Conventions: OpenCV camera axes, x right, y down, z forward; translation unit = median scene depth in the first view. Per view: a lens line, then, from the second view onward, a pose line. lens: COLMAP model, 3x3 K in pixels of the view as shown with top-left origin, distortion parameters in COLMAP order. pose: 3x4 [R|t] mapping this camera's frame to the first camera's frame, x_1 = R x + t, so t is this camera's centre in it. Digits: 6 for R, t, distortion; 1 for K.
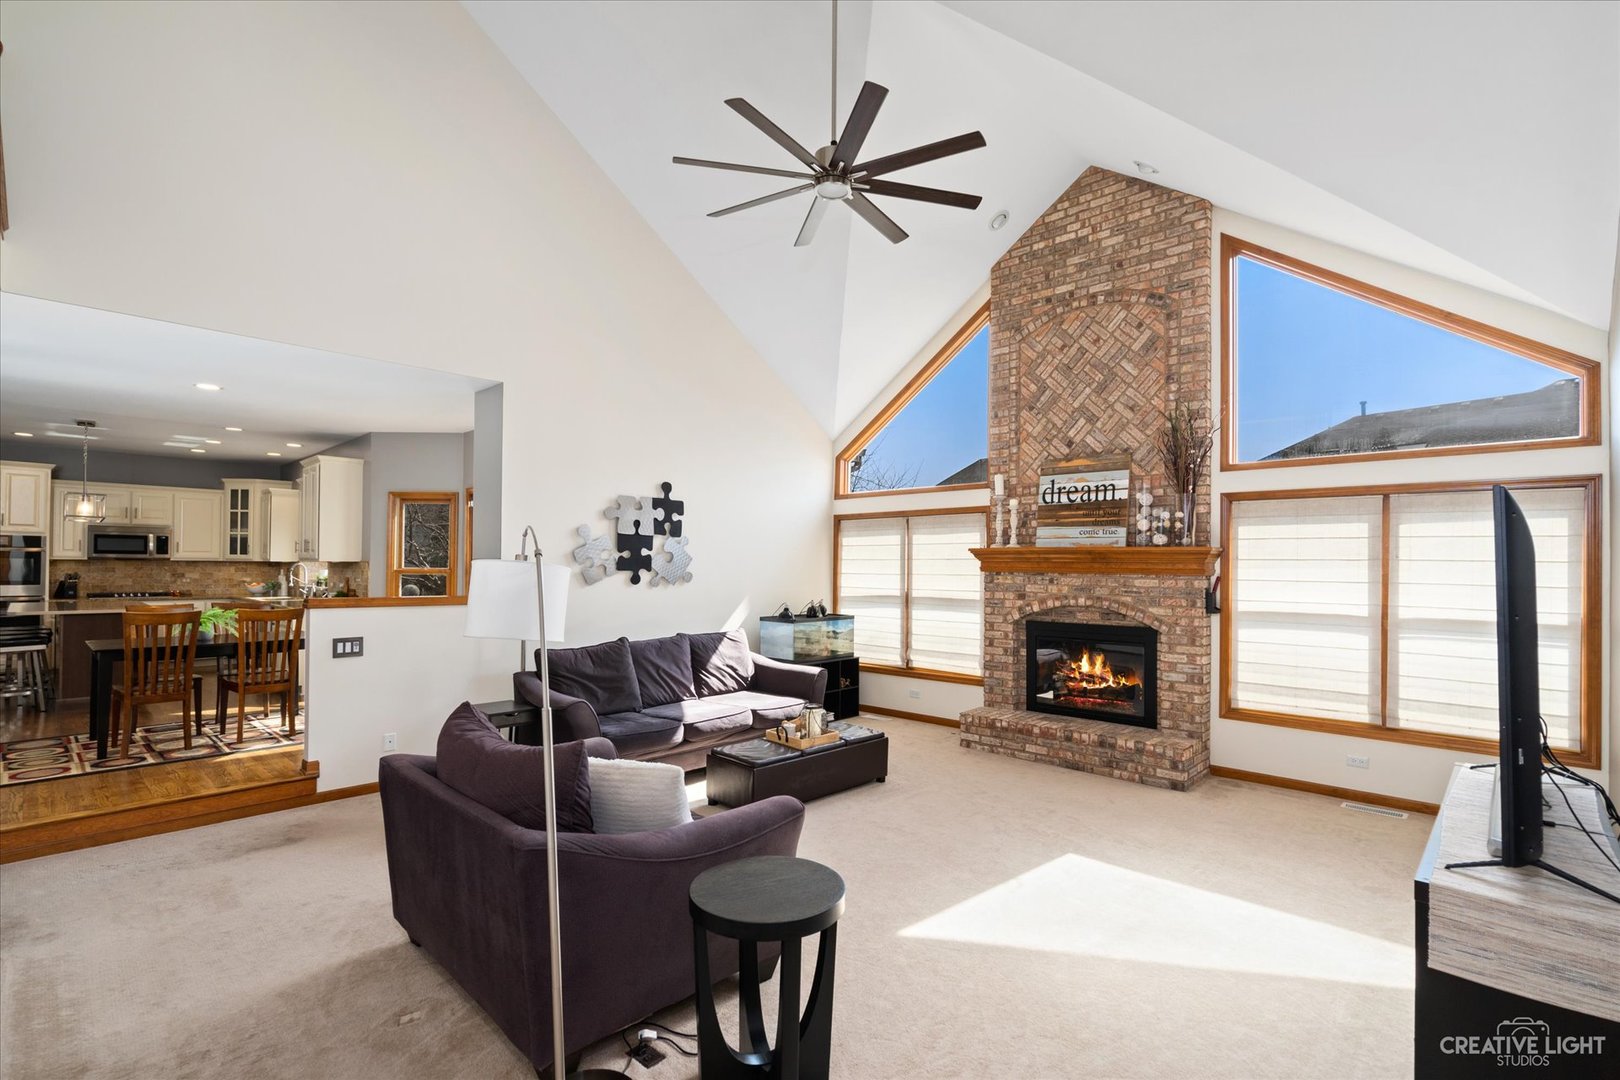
lens RADIAL K [[763.9, 0, 789.6], [0, 763.9, 555.4], [0, 0, 1]] dist [0.026335, -0.000112]
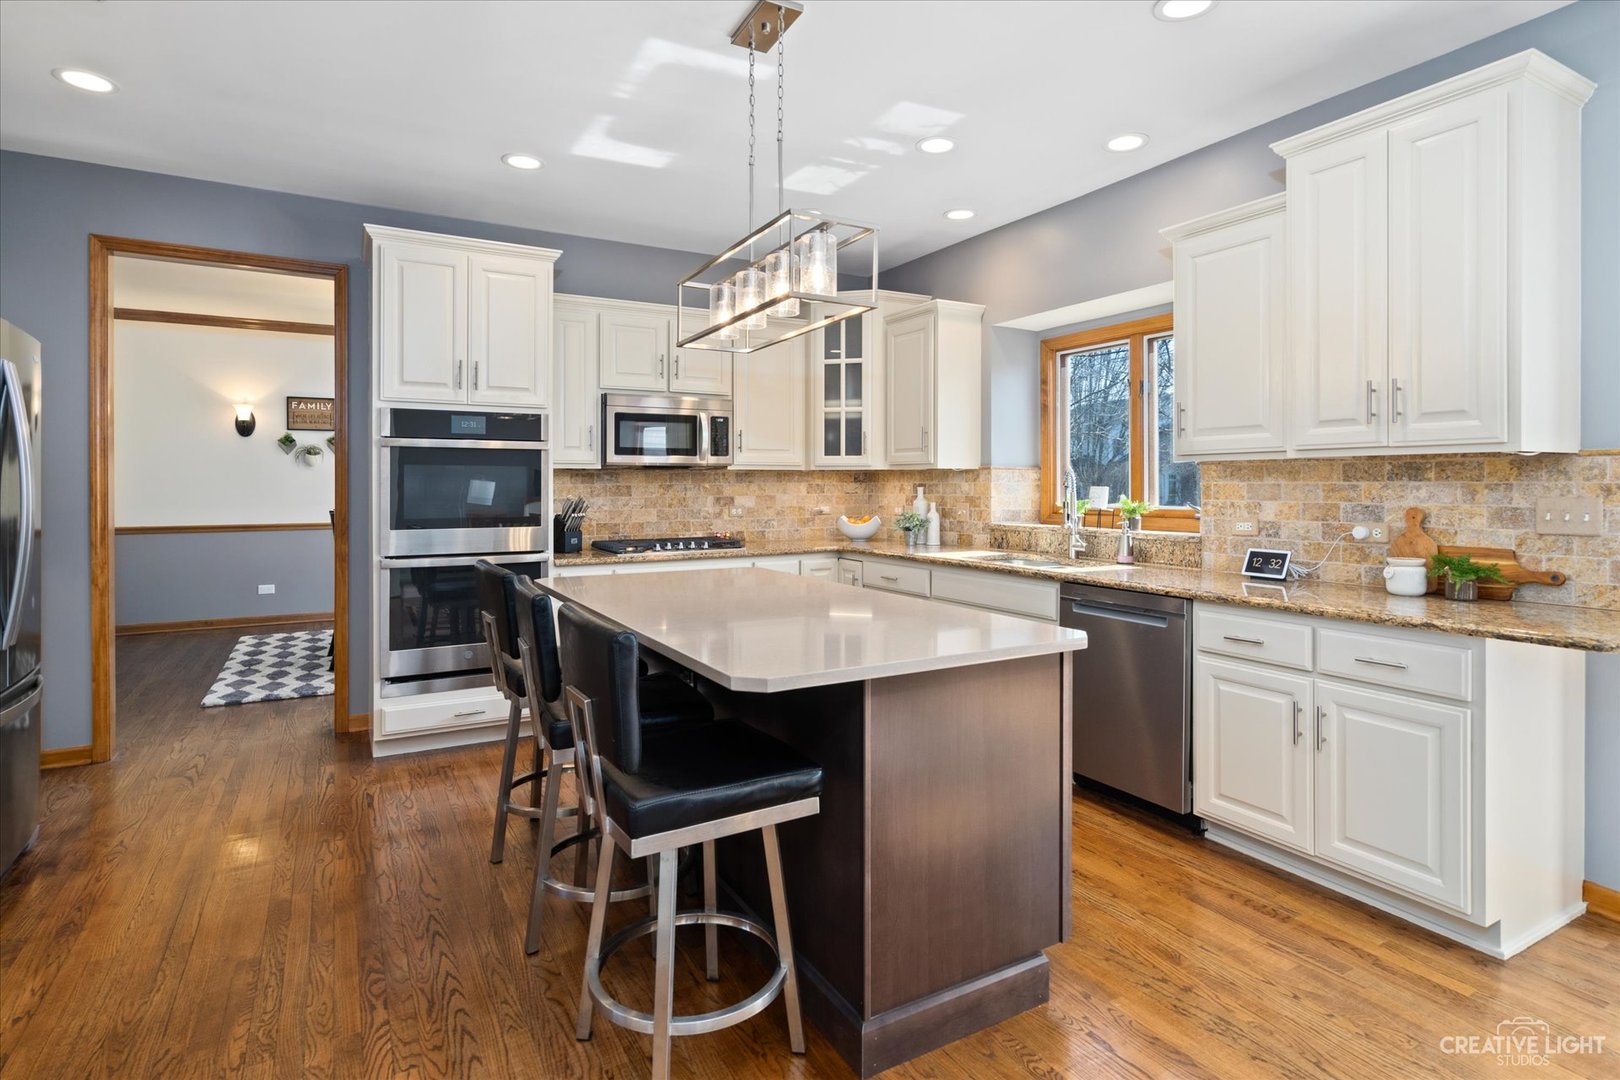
lens RADIAL K [[837.2, 0, 809.7], [0, 837.2, 490.2], [0, 0, 1]] dist [-0.001177, -0.000704]
pose [[0.969317, -0.008627, -0.245664, -0.617583], [0.014200, 0.999680, 0.020922, 0.008891], [0.245405, -0.023769, 0.969129, 0.517255]]
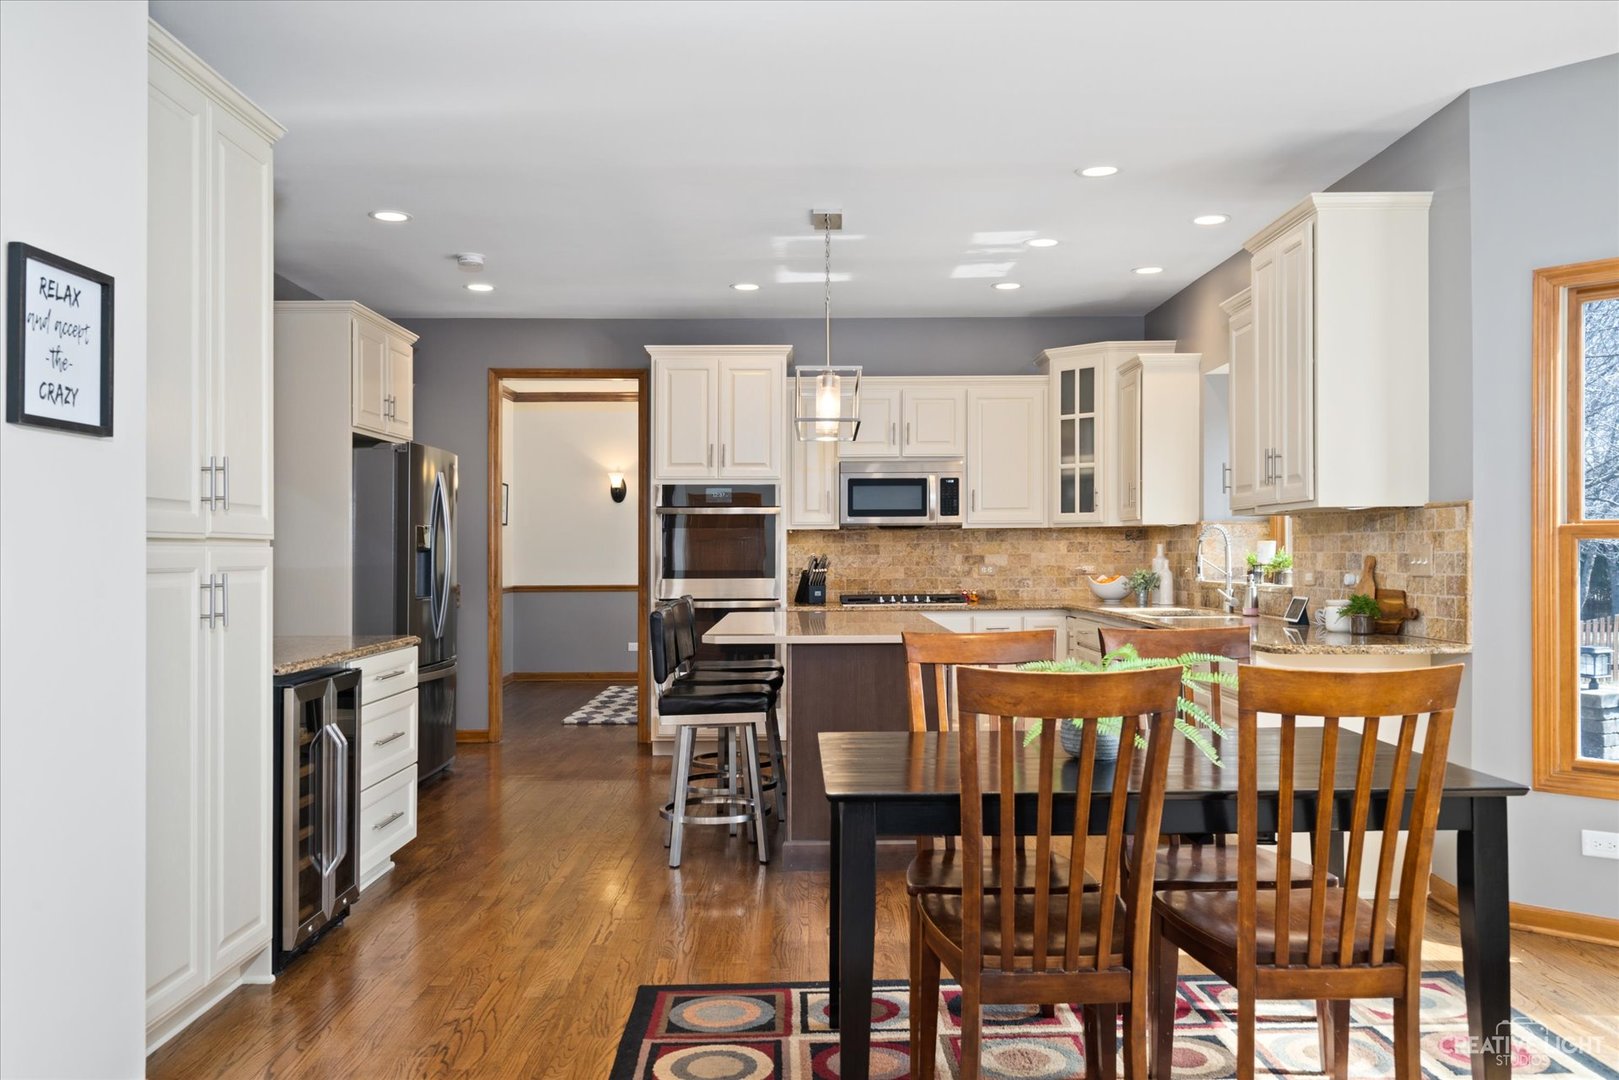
lens RADIAL K [[1326.2, 0, 812.5], [0, 1326.2, 571.4], [0, 0, 1]] dist [0.007501, 0.000944]
pose [[0.726580, -0.003741, -0.687072, -0.294240], [0.023207, 0.999548, 0.019100, 0.015008], [0.686690, -0.029823, 0.726339, 0.331482]]
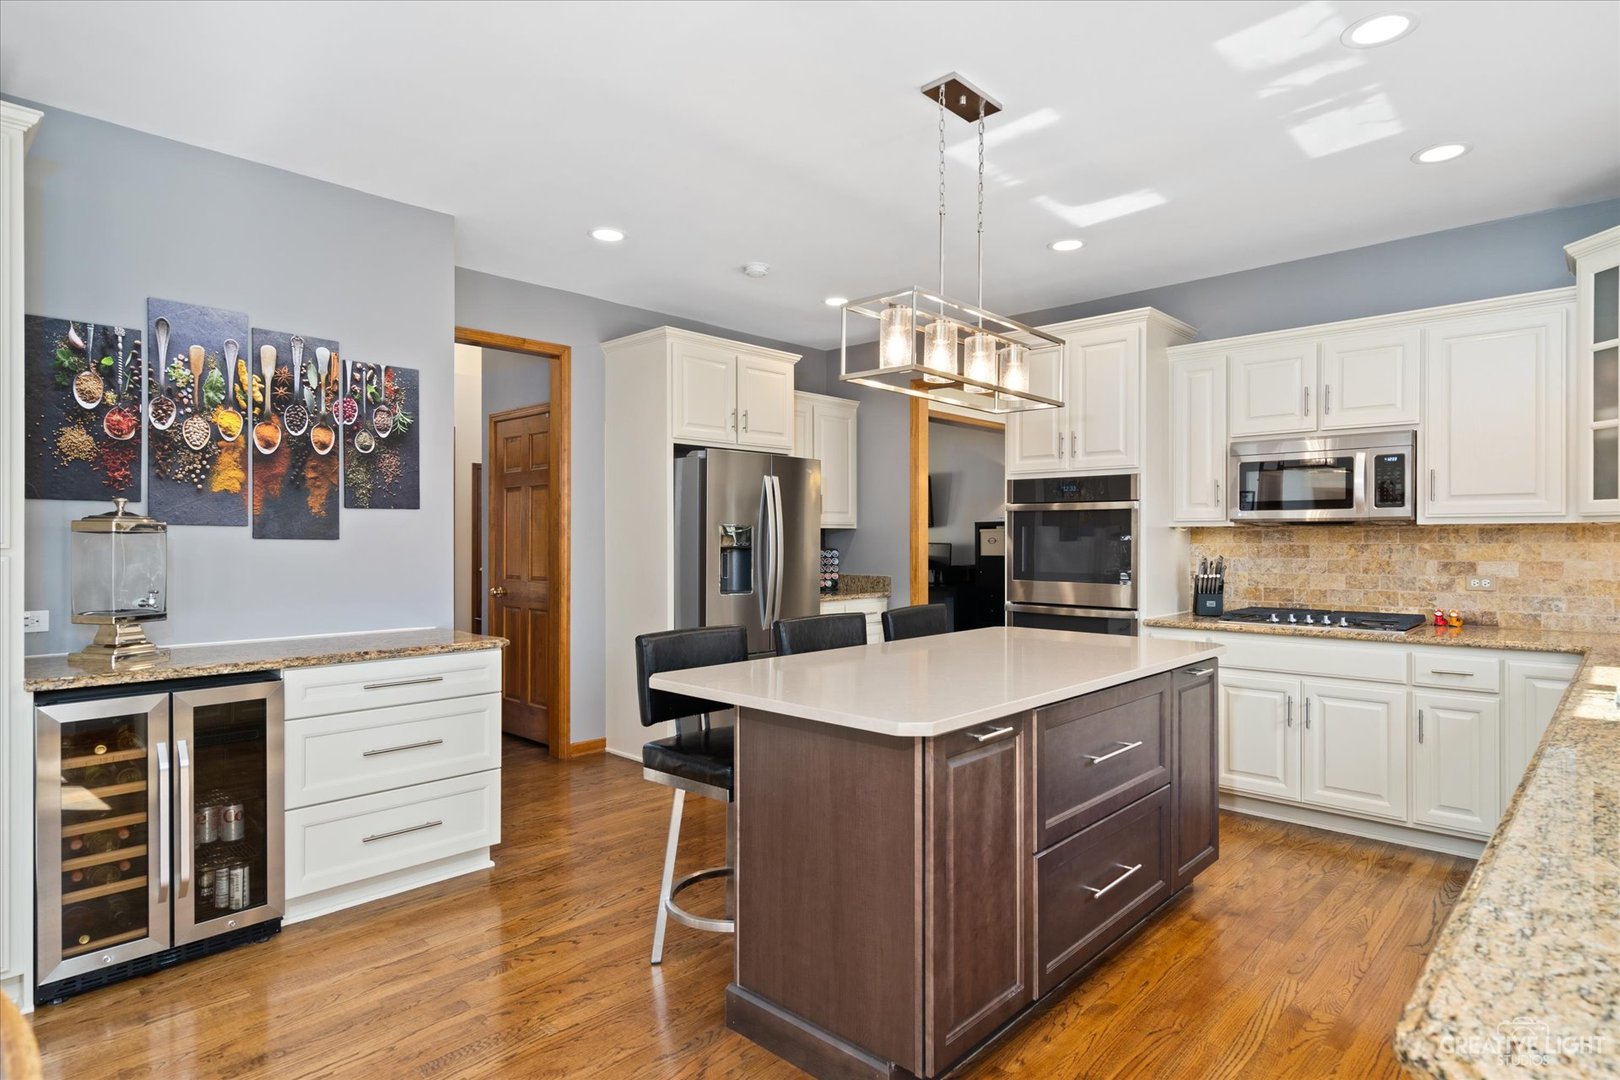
lens RADIAL K [[870.6, 0, 810.0], [0, 870.6, 540.0], [0, 0, 1]] dist [-0.000351, 0.001043]
pose [[0.052004, -0.009006, -0.998606, -0.420535], [0.014159, 0.999865, -0.008280, 0.012515], [0.998546, -0.013708, 0.052125, 0.701518]]
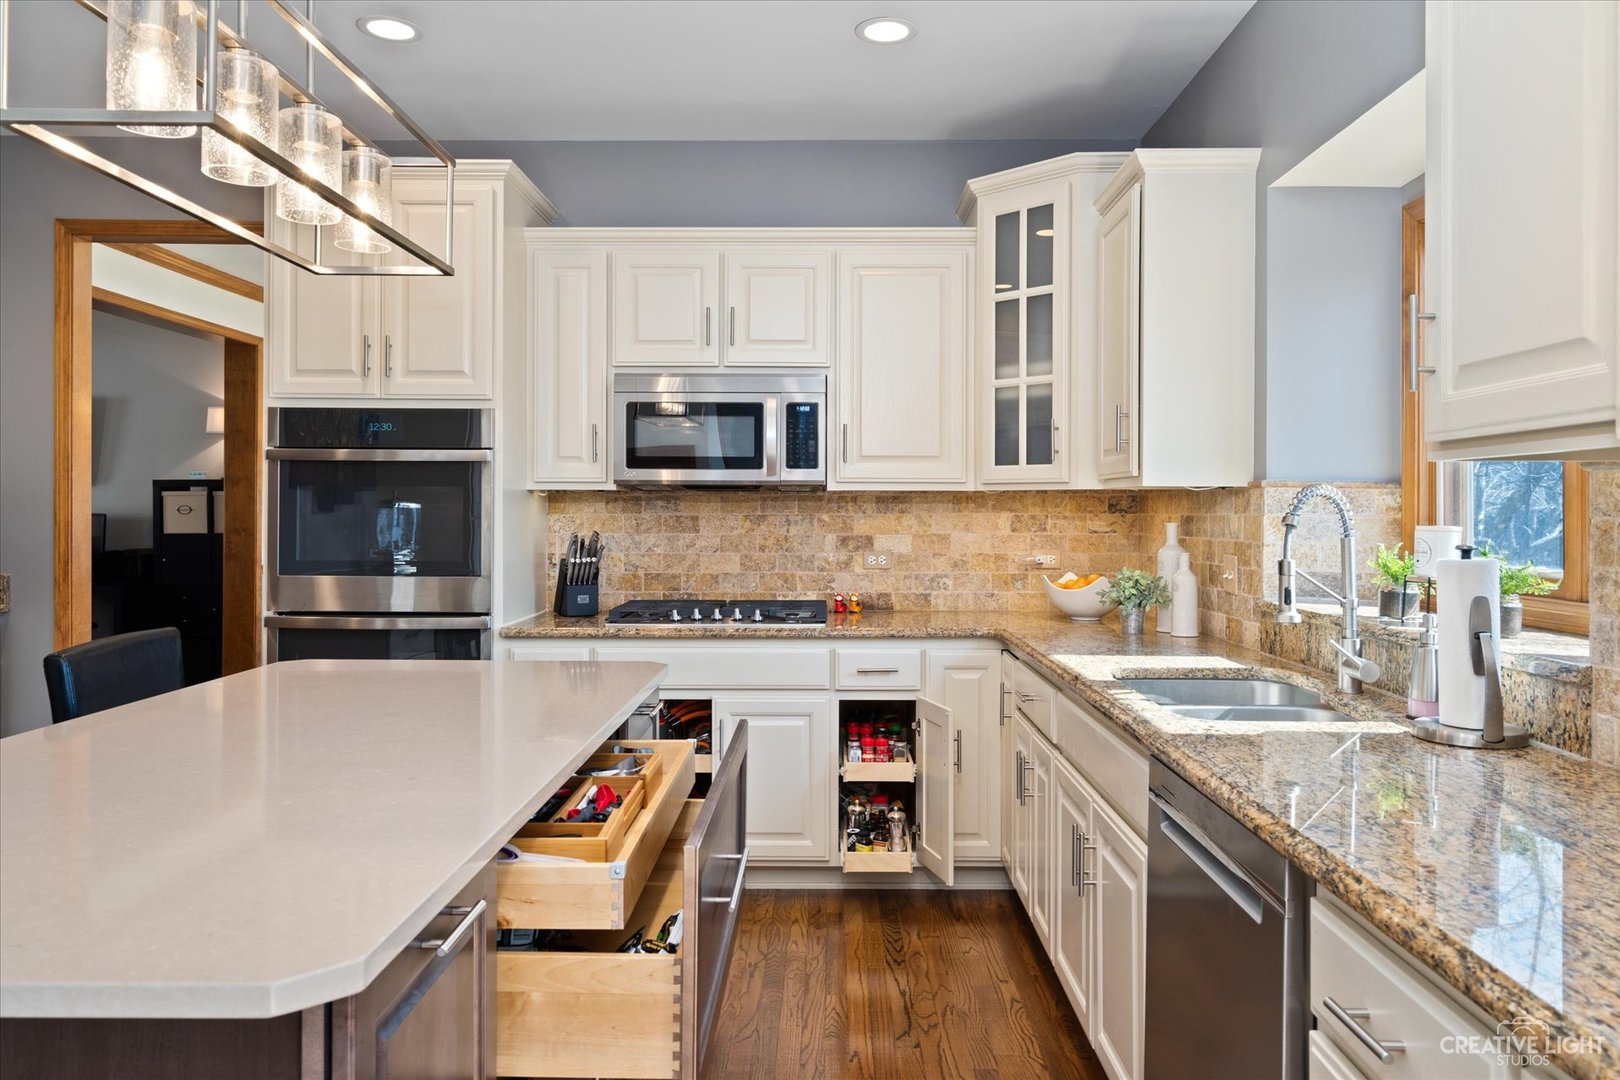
lens RADIAL K [[1136.3, 0, 826.2], [0, 1136.3, 506.5], [0, 0, 1]] dist [0.006877, 0.000650]
pose [[0.717762, -0.009867, -0.696218, -0.504281], [0.013763, 0.999905, 0.000019, 0.011977], [0.696152, -0.009596, 0.717830, 0.694869]]
